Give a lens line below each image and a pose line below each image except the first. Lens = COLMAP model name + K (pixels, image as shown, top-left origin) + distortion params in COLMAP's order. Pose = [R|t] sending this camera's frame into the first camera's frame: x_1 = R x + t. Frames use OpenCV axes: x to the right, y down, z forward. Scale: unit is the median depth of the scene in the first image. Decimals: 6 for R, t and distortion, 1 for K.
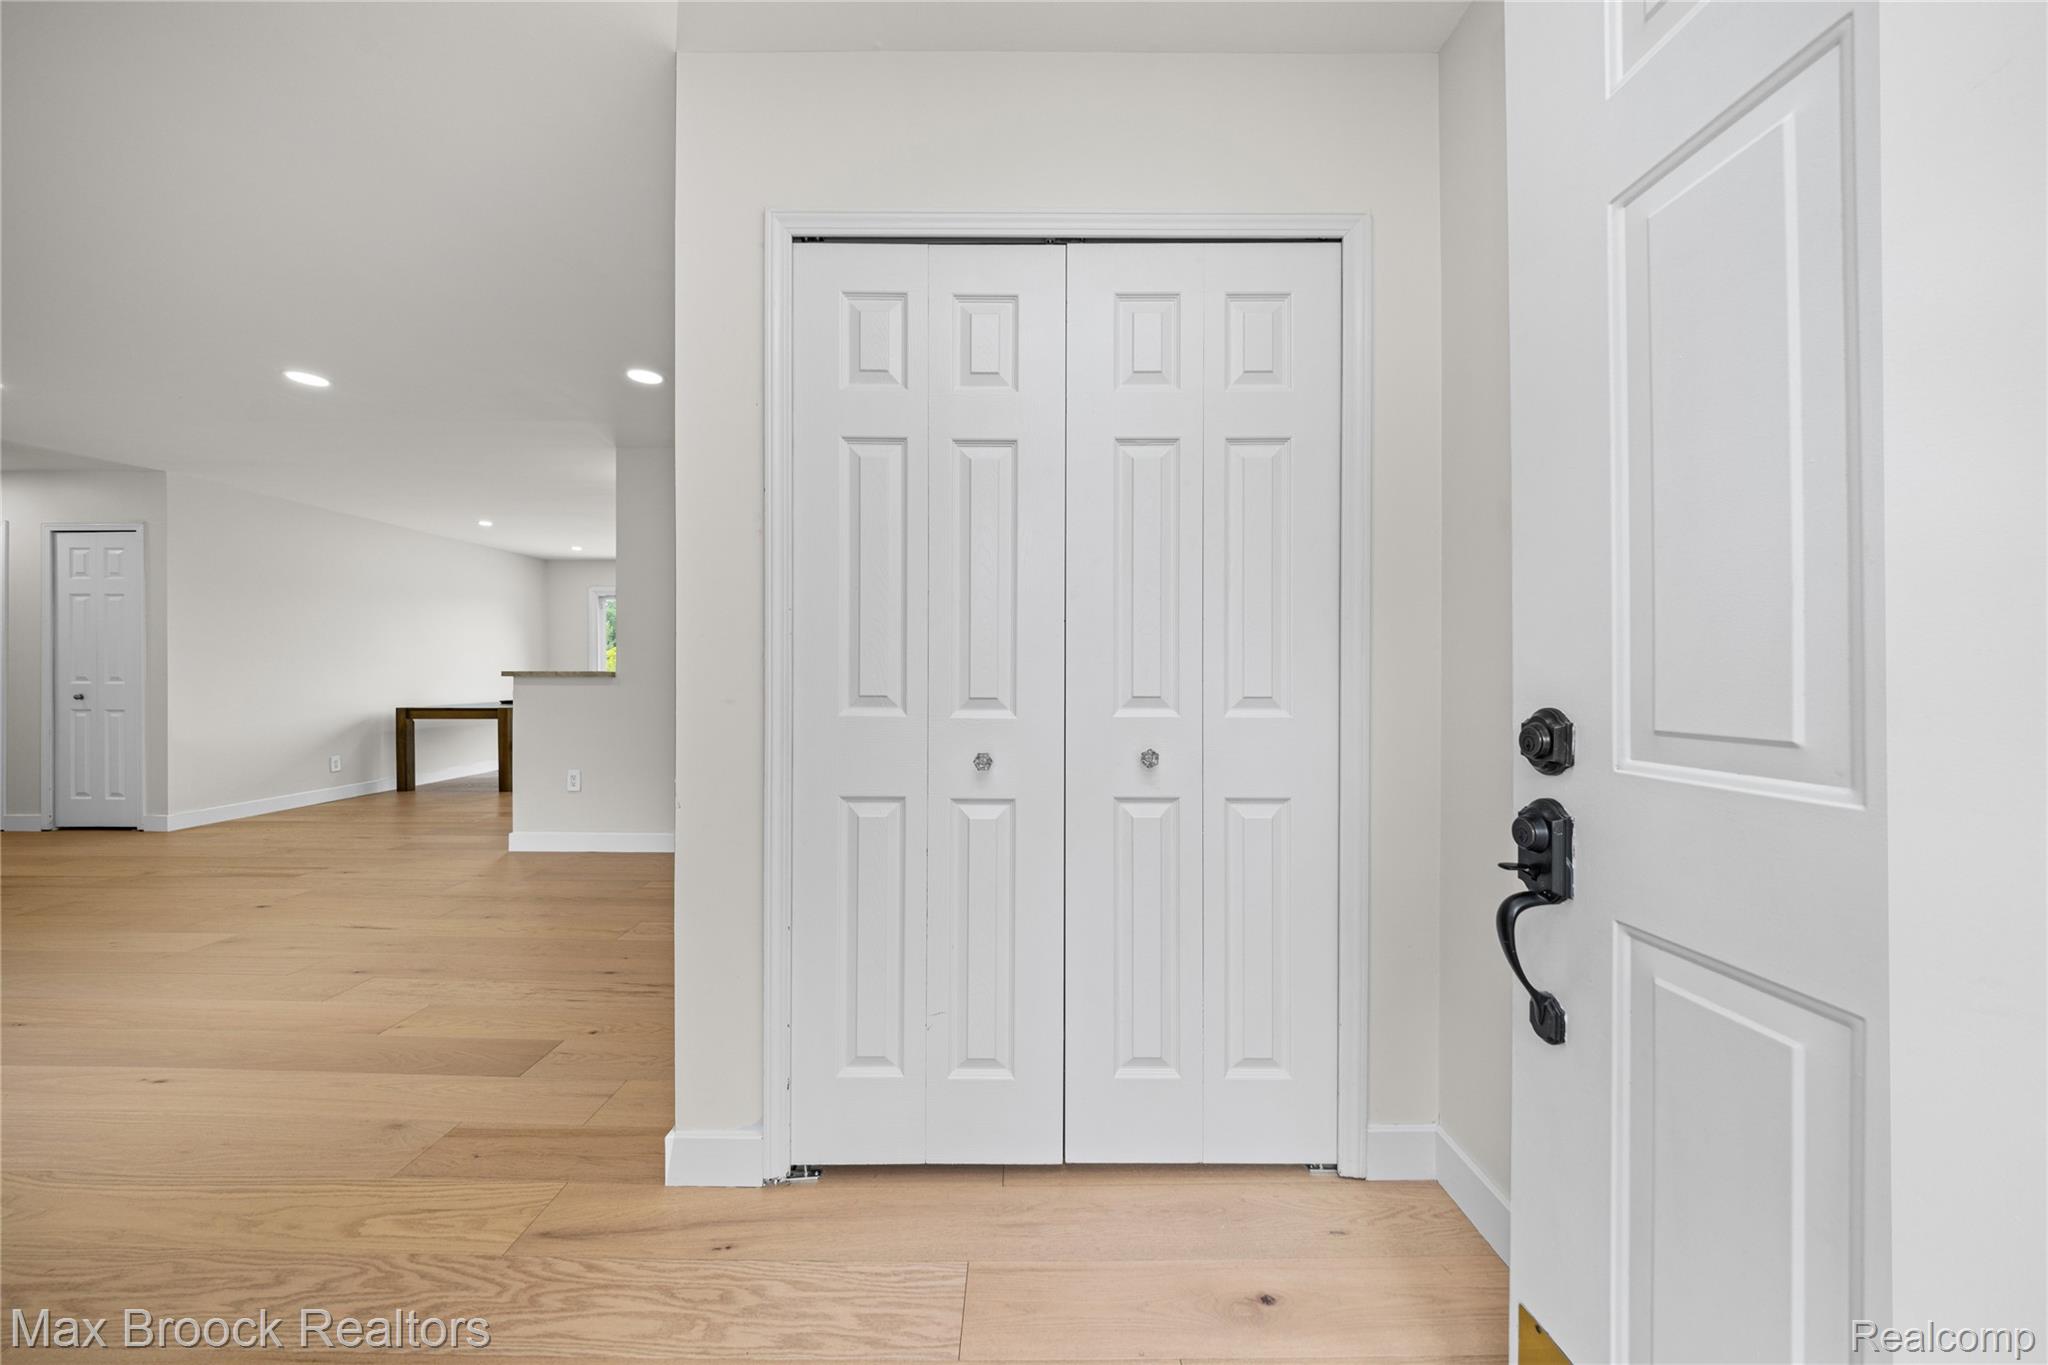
lens RADIAL K [[680.2, 0, 1002.4], [0, 680.2, 676.8], [0, 0, 1]] dist [-0.000359, 0.000037]
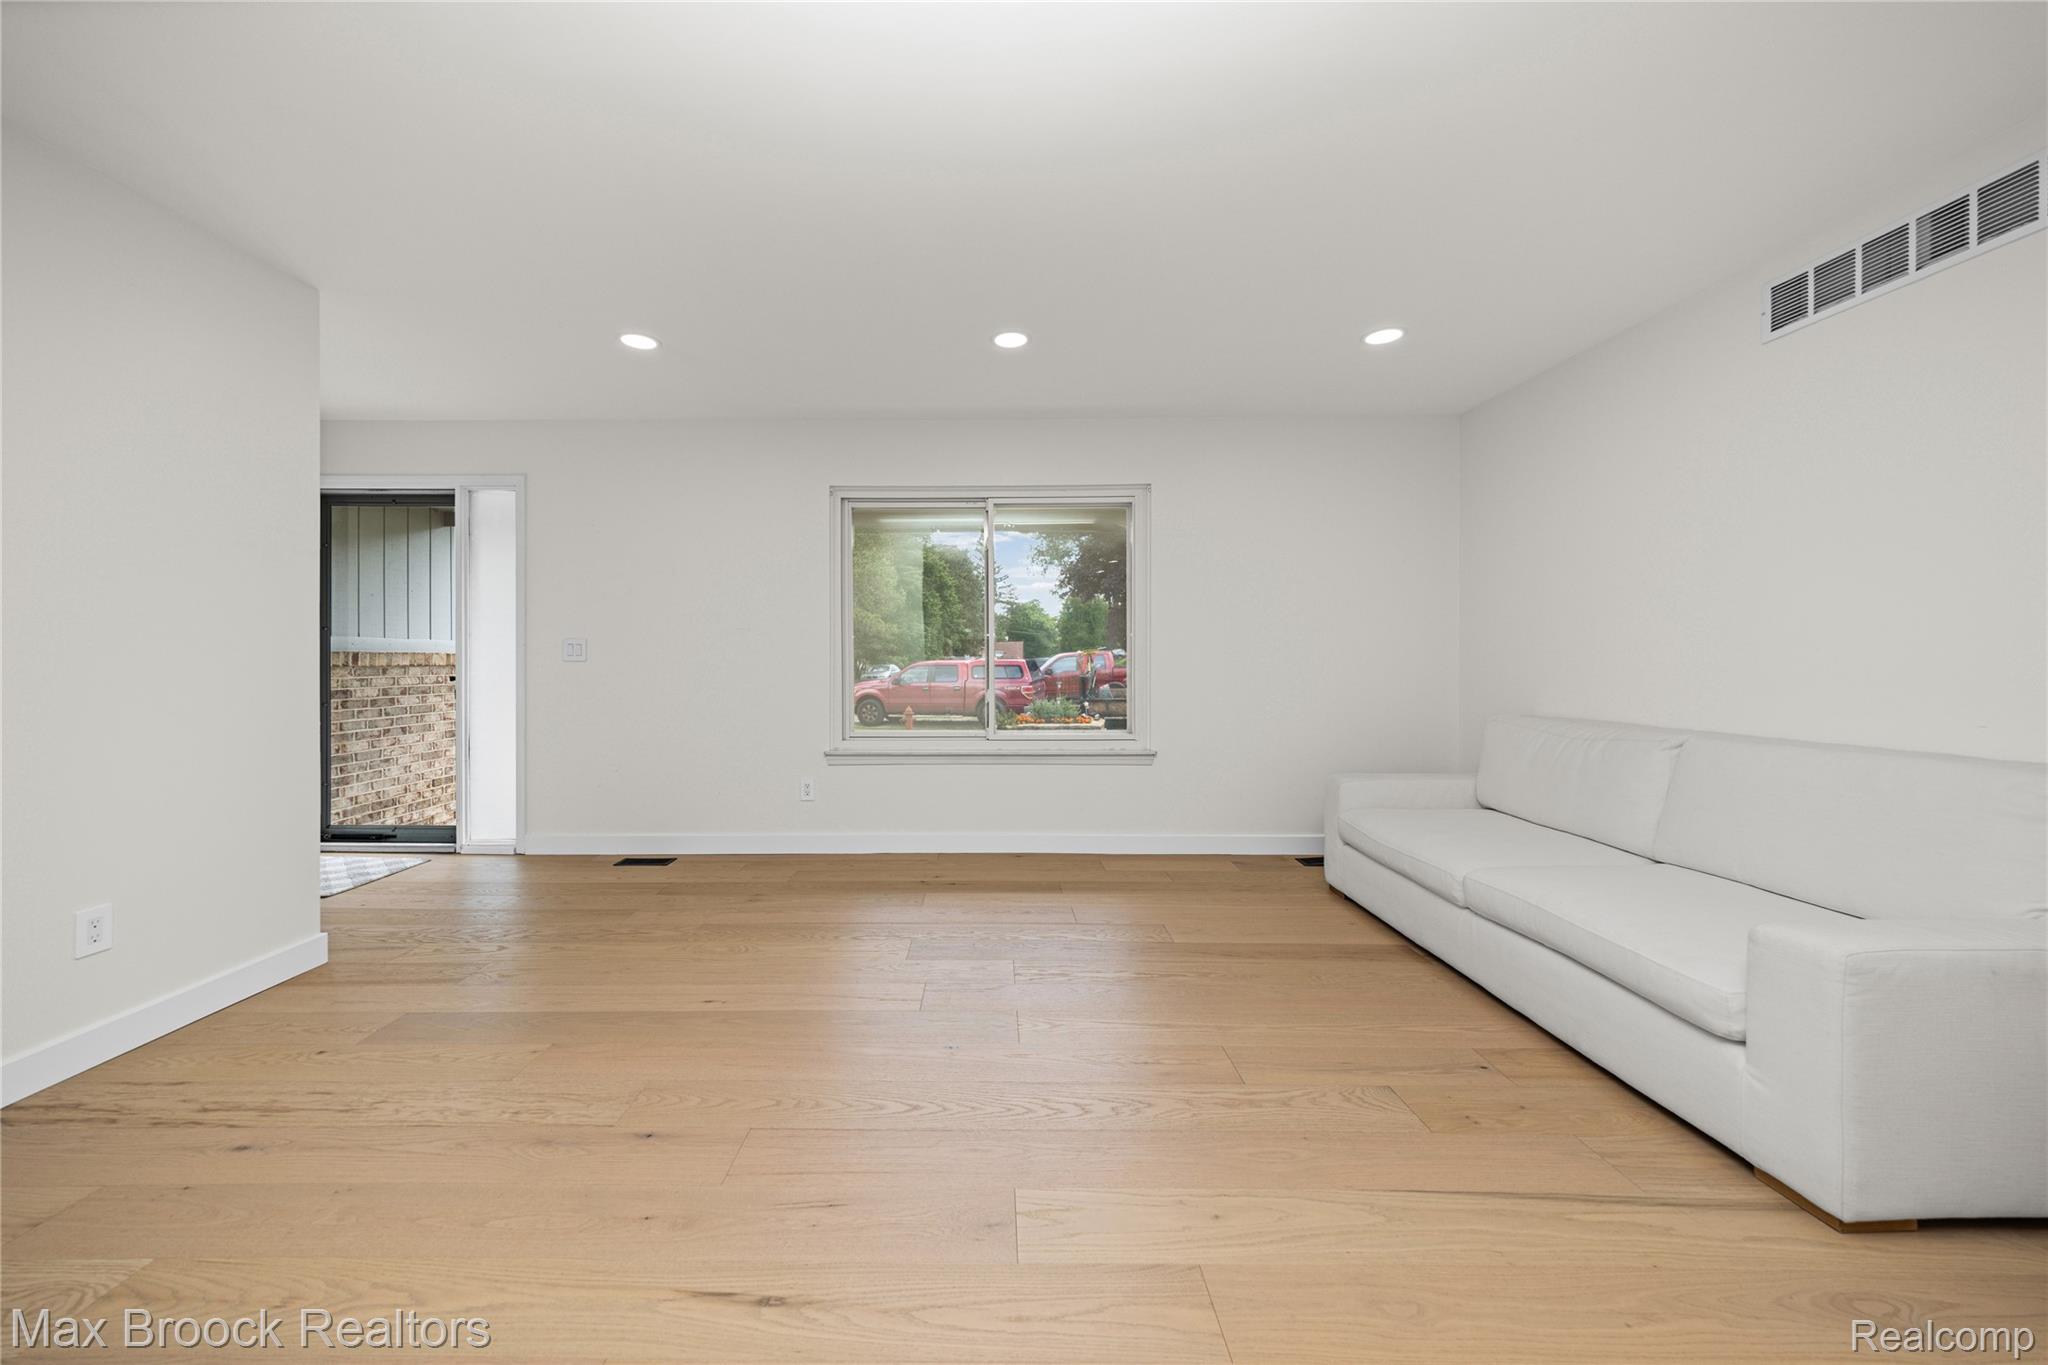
lens RADIAL K [[745.3, 0, 988.5], [0, 745.3, 657.7], [0, 0, 1]] dist [-0.000520, -0.000109]
pose [[-0.999990, -0.000559, -0.004486, -0.669398], [-0.000579, 0.999990, 0.004421, -0.005581], [0.004484, 0.004423, -0.999980, 0.897376]]
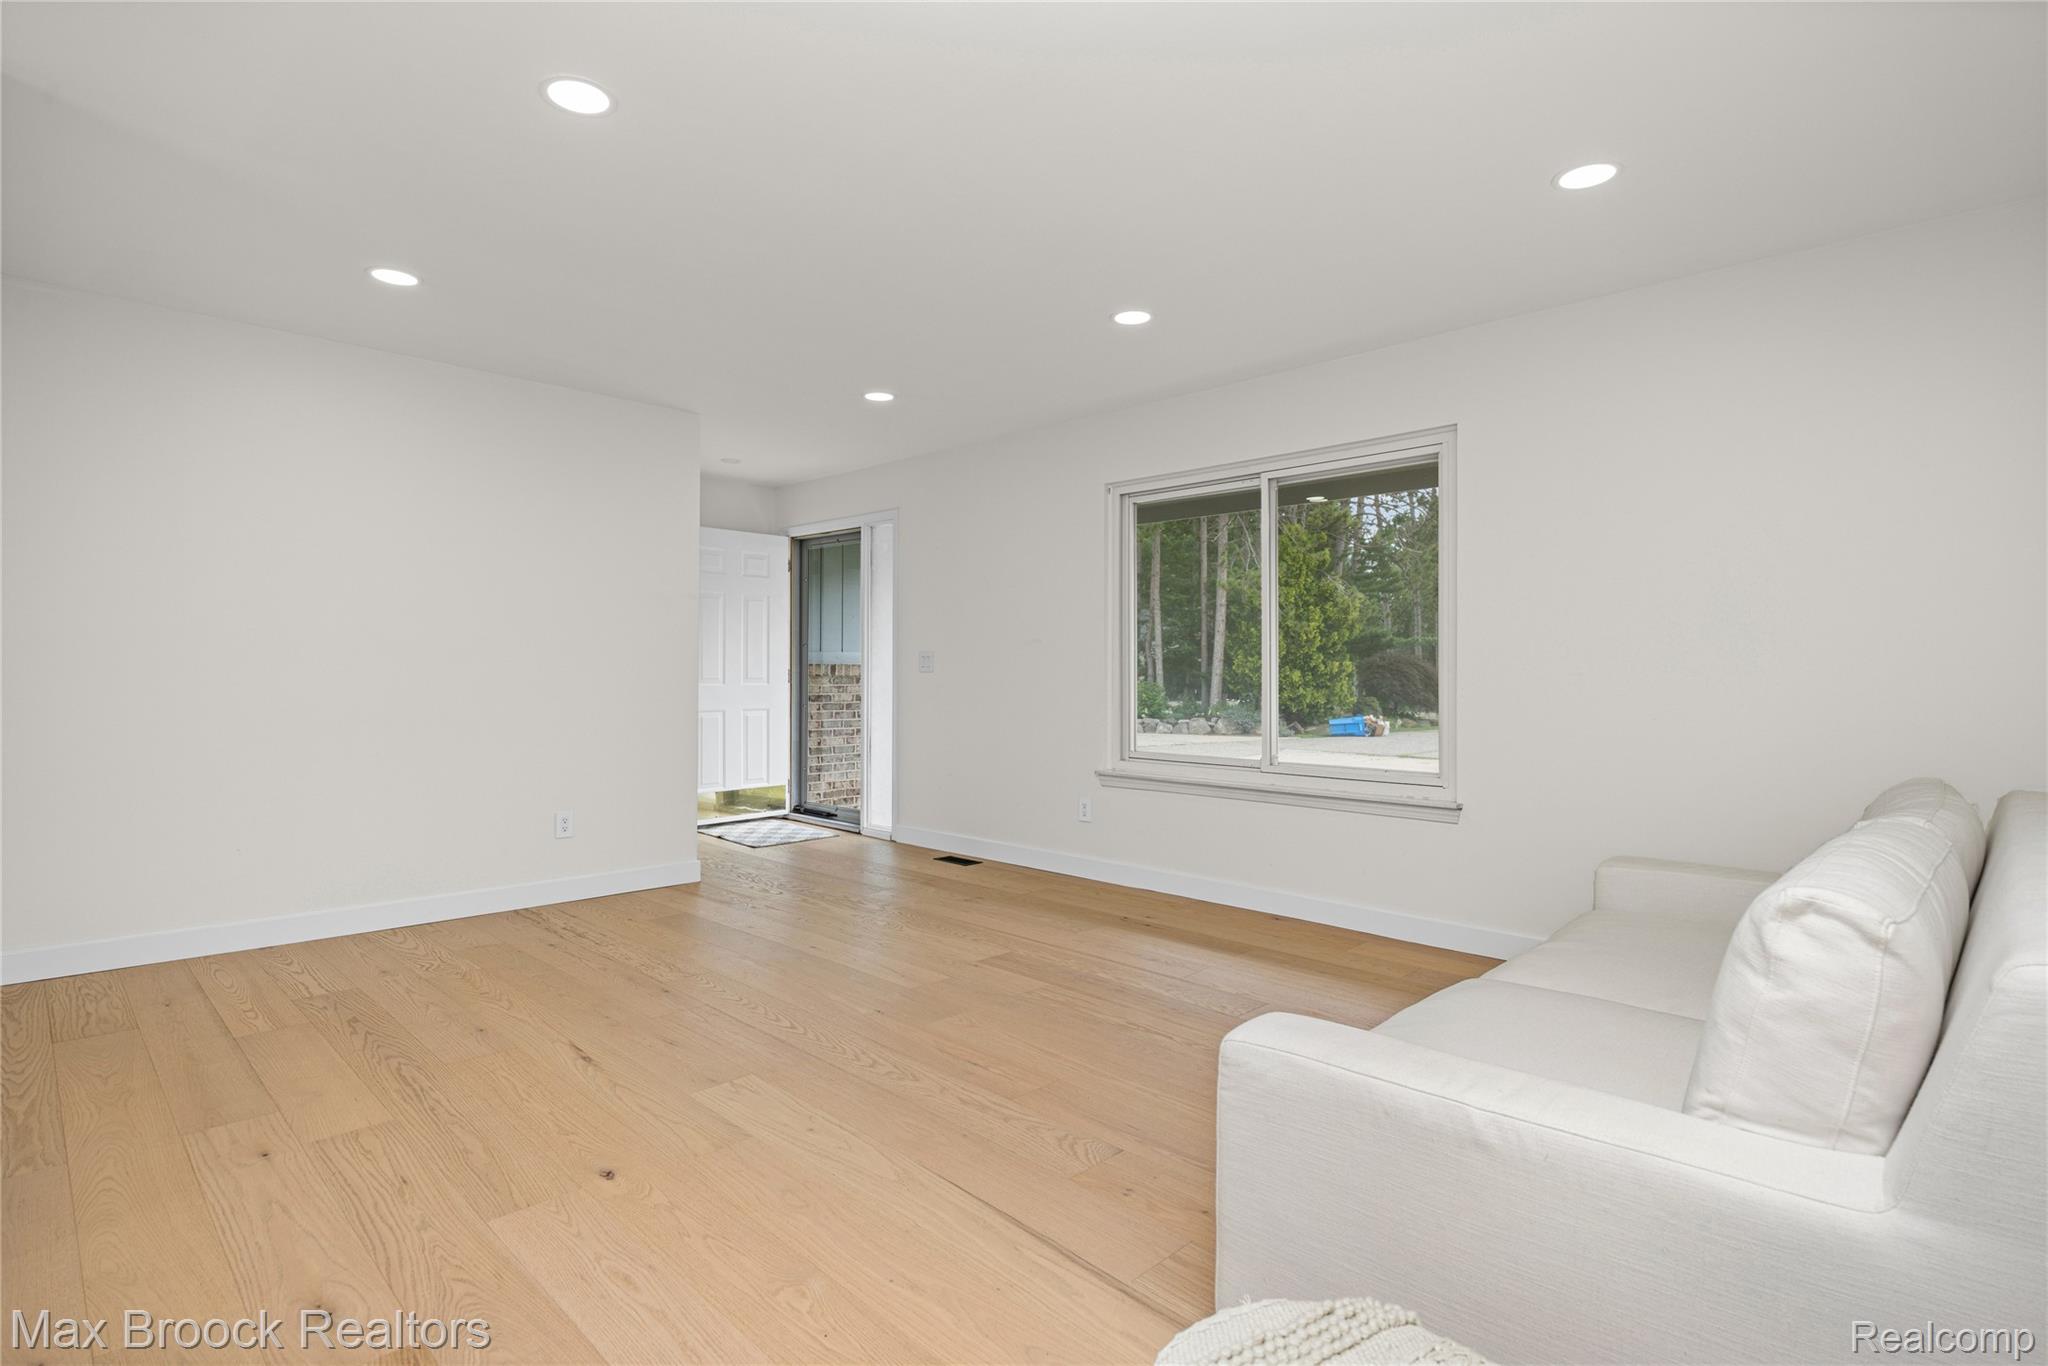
lens RADIAL K [[1023.7, 0, 1010.3], [0, 1023.7, 678.6], [0, 0, 1]] dist [0.005360, -0.001254]
pose [[-0.711155, -0.009472, 0.702971, -1.203529], [-0.000792, 0.999919, 0.012671, -0.005850], [-0.703035, 0.008454, -0.711105, 0.883688]]
